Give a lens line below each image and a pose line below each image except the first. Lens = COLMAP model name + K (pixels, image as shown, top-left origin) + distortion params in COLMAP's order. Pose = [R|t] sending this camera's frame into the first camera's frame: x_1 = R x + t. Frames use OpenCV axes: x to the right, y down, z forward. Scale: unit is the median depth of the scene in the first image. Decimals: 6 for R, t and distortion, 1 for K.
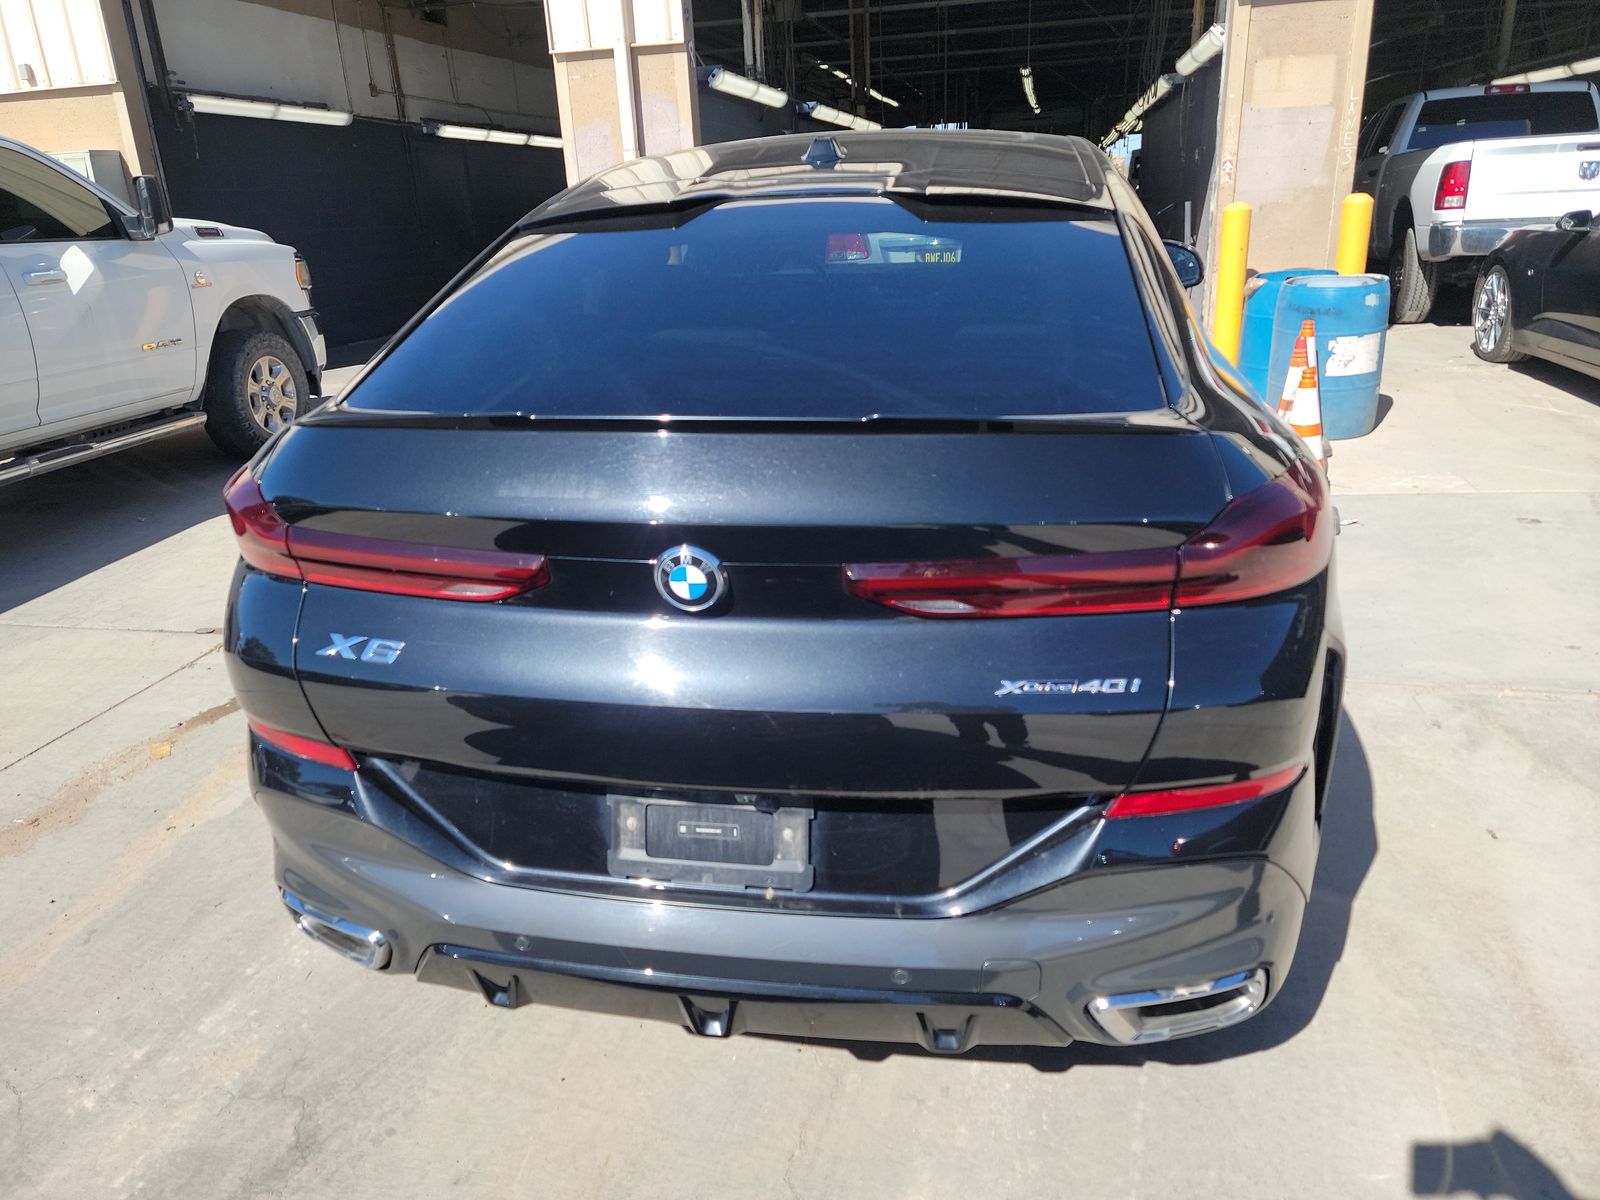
lens RADIAL K [[1105.7, 0, 800.0], [0, 1105.7, 600.0], [0, 0, 1]] dist [0.061074, -0.048623]
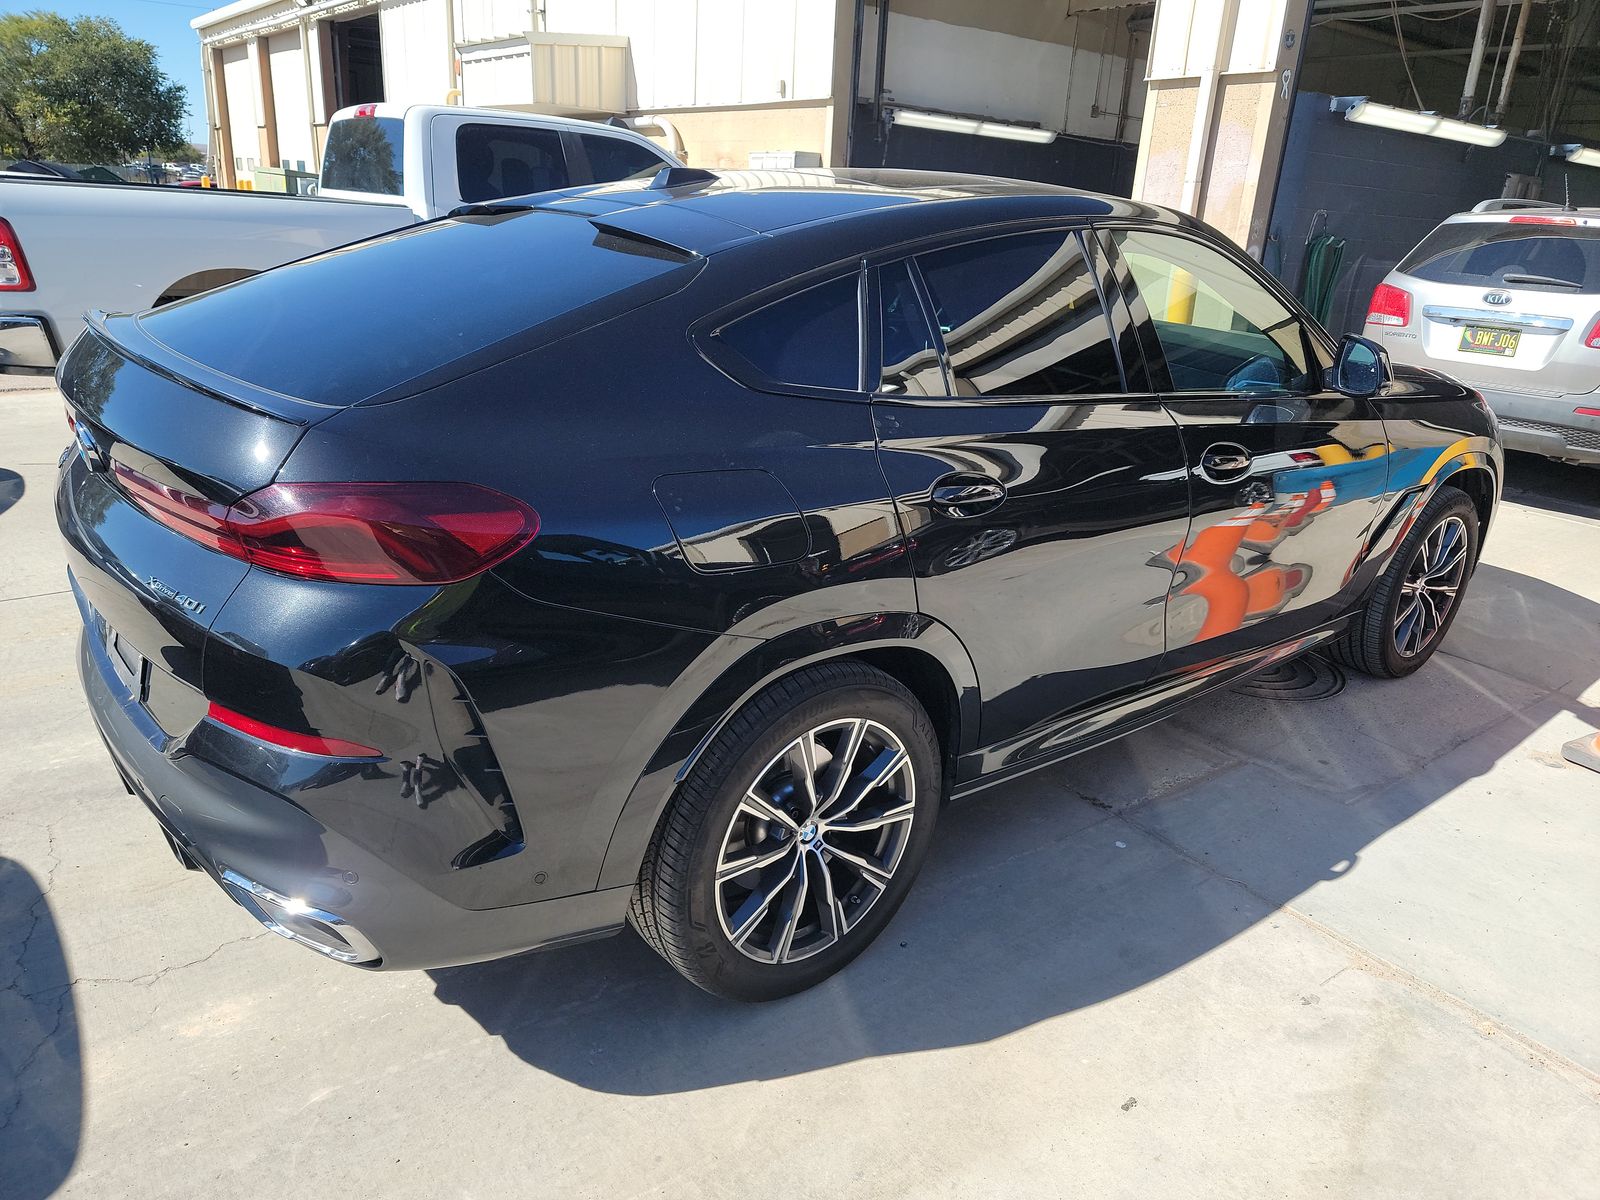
lens RADIAL K [[1105.7, 0, 800.0], [0, 1105.7, 600.0], [0, 0, 1]] dist [0.061074, -0.048623]
pose [[0.753532, 0.301138, -0.584385, 0.243715], [-0.310067, 0.946634, 0.087993, -0.037312], [0.579696, 0.114893, 0.806692, 0.060807]]
